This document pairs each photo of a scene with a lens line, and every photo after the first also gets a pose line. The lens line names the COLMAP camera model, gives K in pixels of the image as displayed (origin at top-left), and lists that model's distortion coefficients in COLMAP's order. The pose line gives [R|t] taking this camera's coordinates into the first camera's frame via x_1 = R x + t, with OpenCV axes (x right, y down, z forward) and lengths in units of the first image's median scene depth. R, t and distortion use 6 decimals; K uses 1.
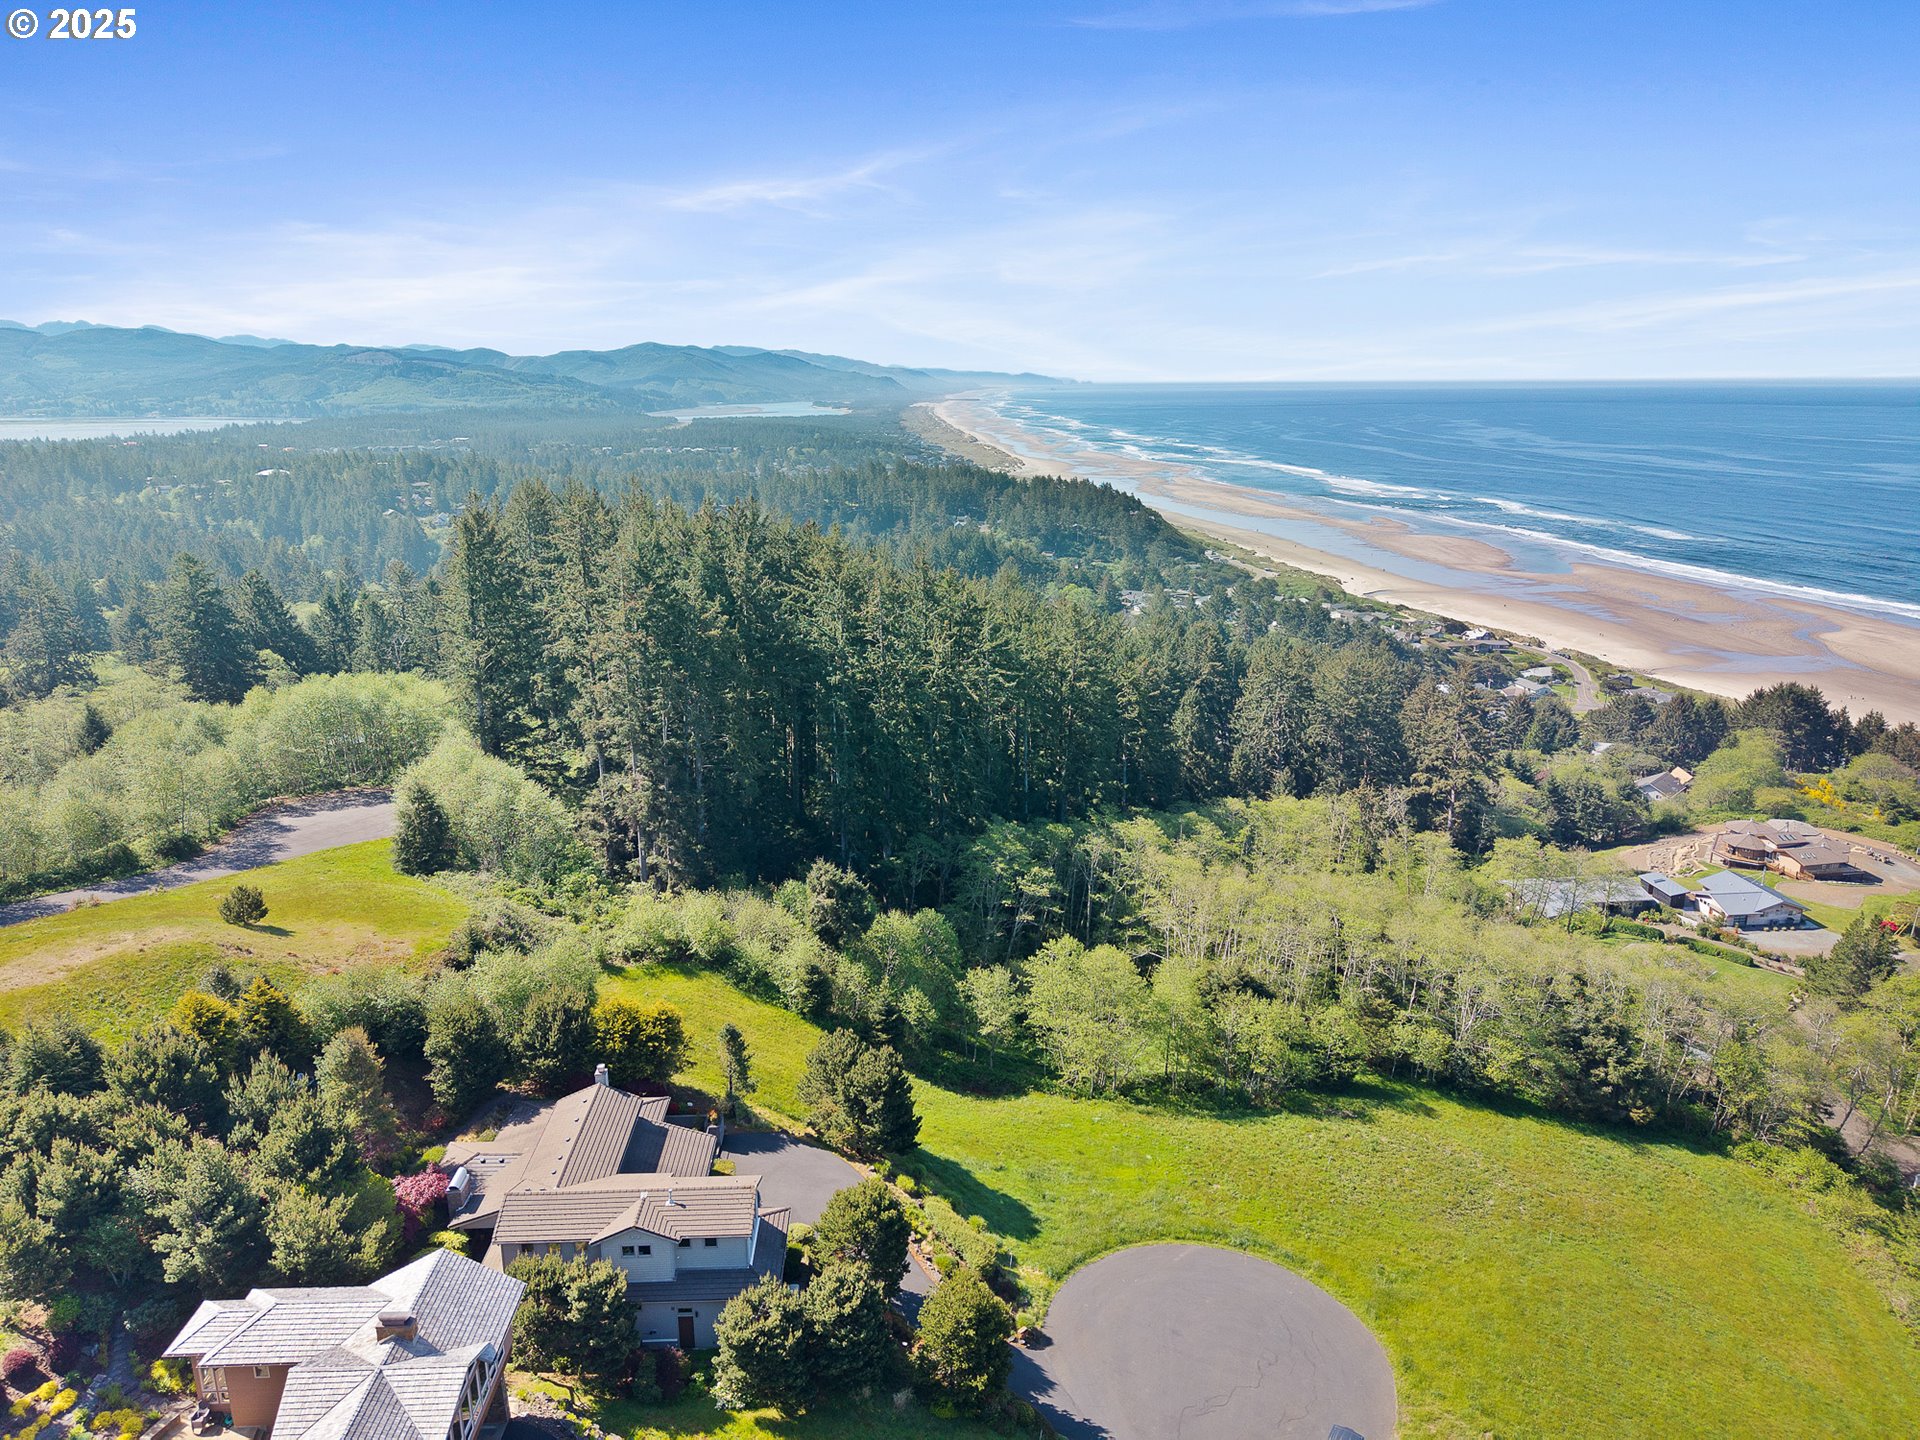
lens RADIAL K [[1288.2, 0, 960.0], [0, 1288.2, 720.0], [0, 0, 1]] dist [0.017638, -0.017507]
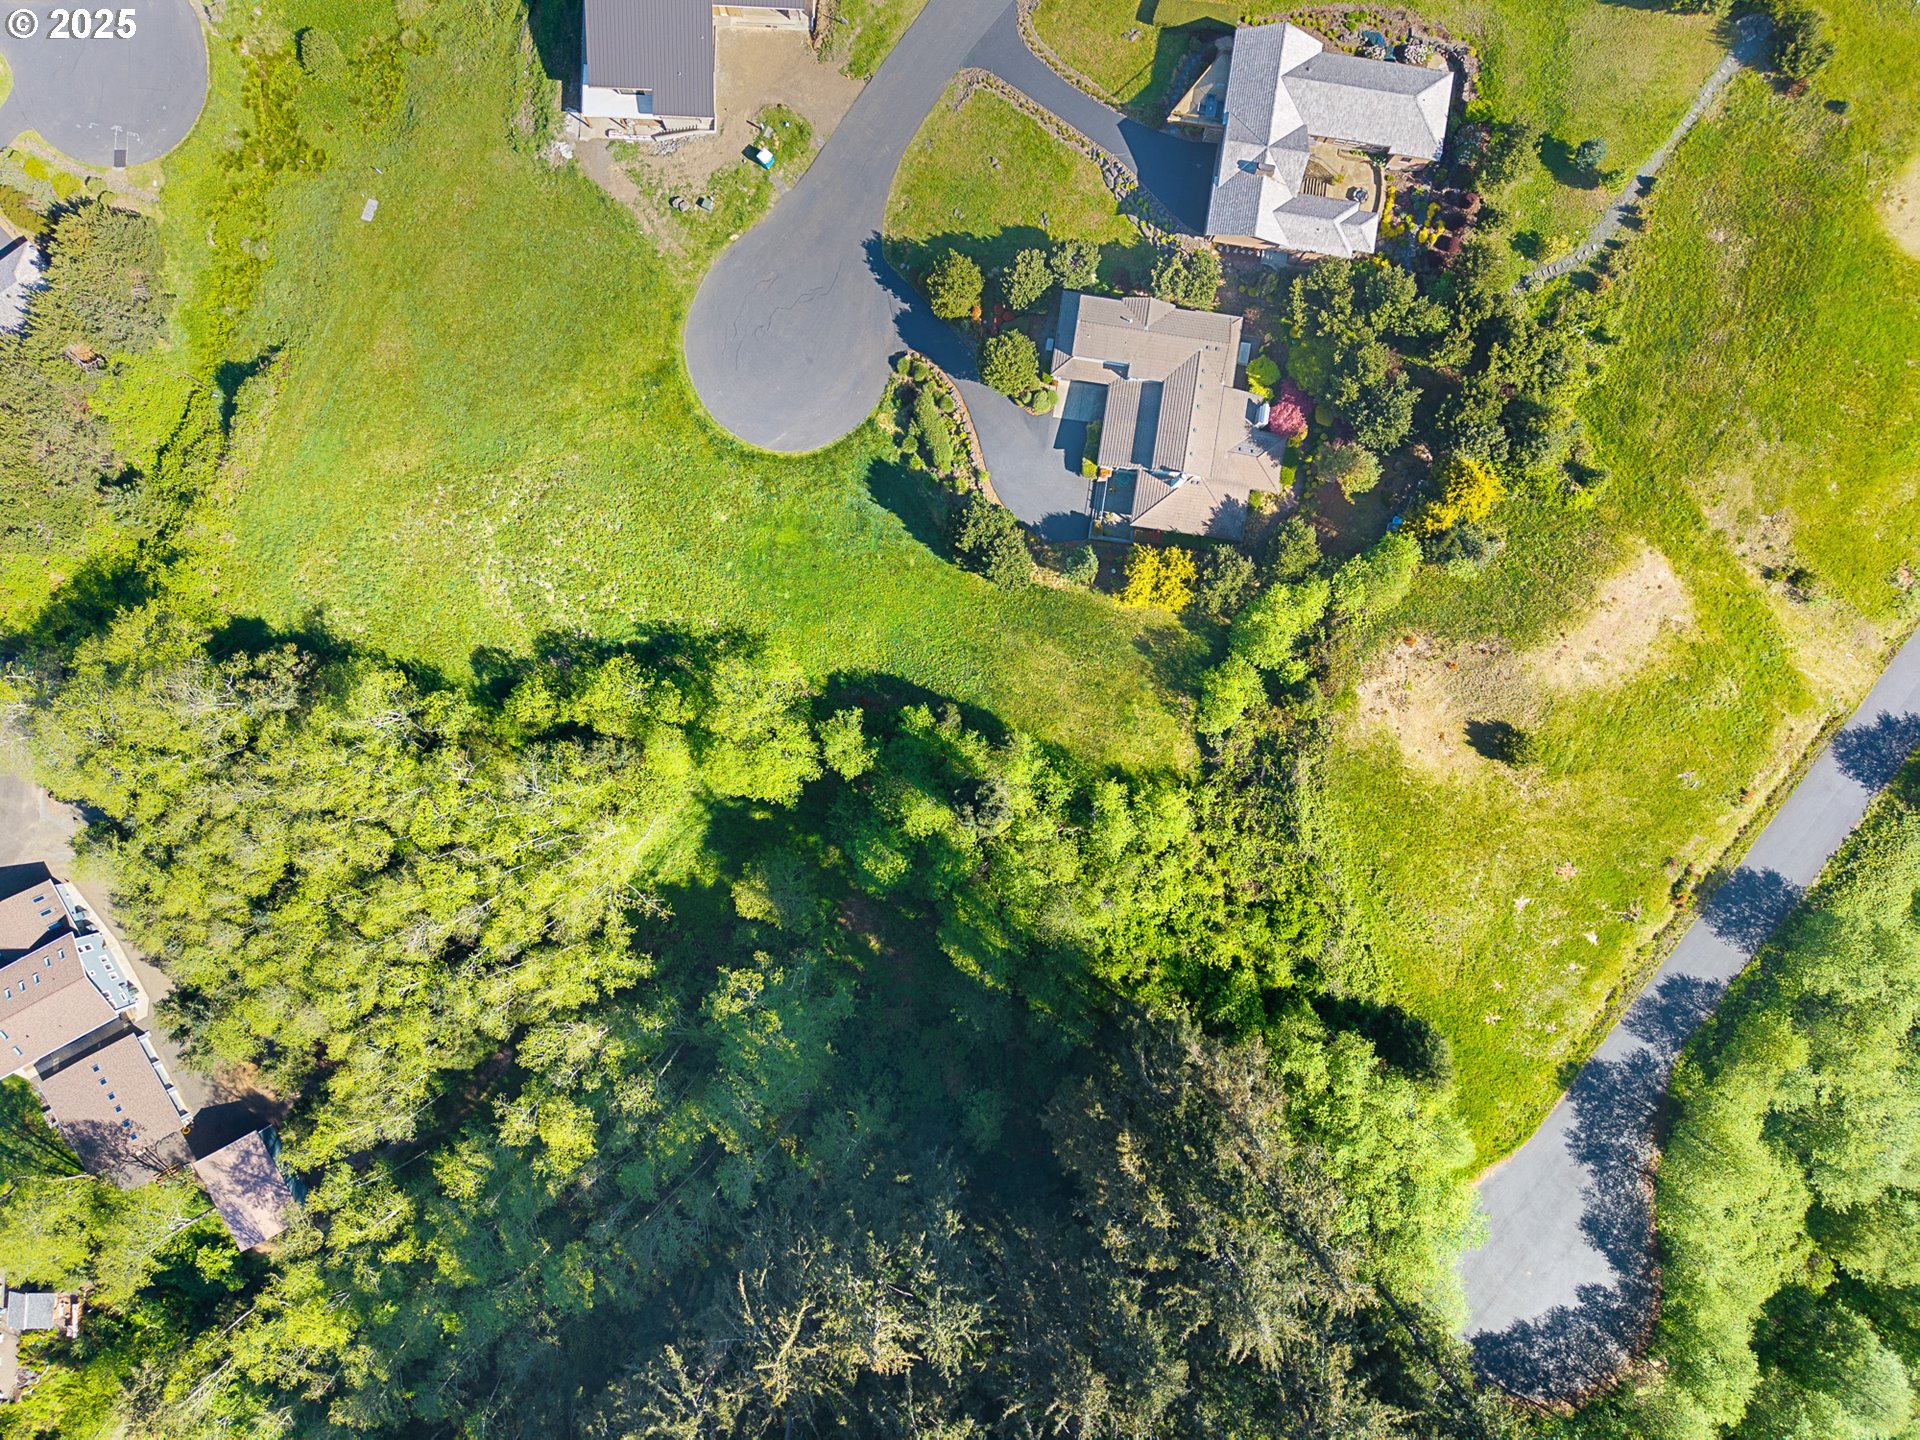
lens RADIAL K [[1288.2, 0, 960.0], [0, 1288.2, 720.0], [0, 0, 1]] dist [0.017638, -0.017507]
pose [[-0.982113, -0.186167, -0.028225, -0.036476], [0.022661, -0.265671, 0.963797, -0.802421], [-0.186926, 0.945918, 0.265138, 0.651803]]
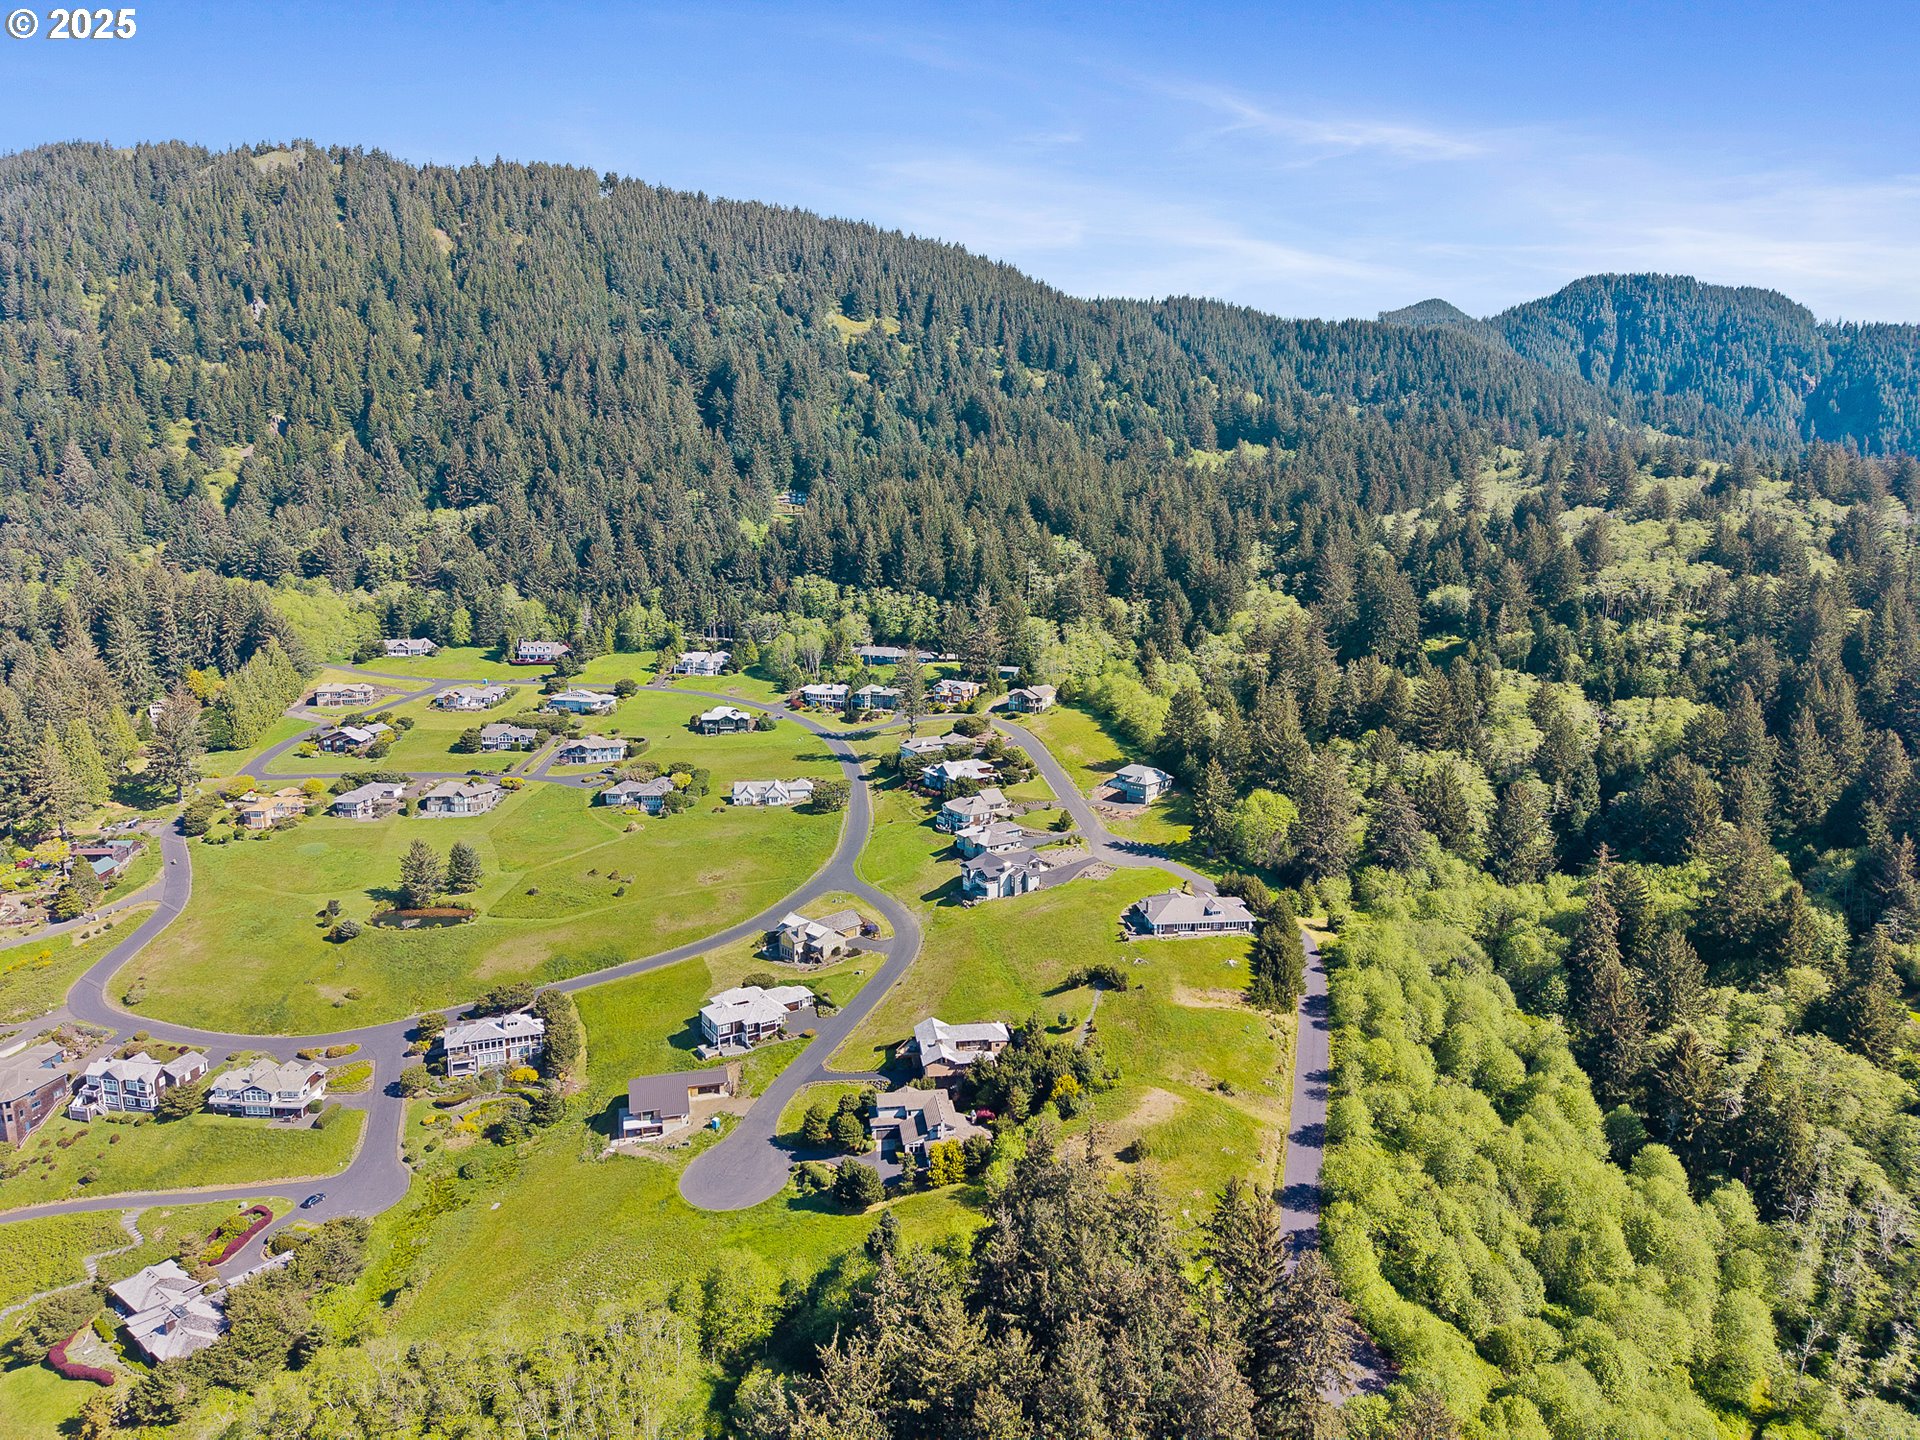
lens RADIAL K [[1260.8, 0, 960.0], [0, 1260.8, 720.0], [0, 0, 1]] dist [0.066428, -0.094059]
pose [[-0.994921, 0.007087, -0.100406, -0.026704], [-0.037755, 0.898411, 0.437529, -1.251475], [0.093307, 0.439098, -0.893581, 2.208336]]
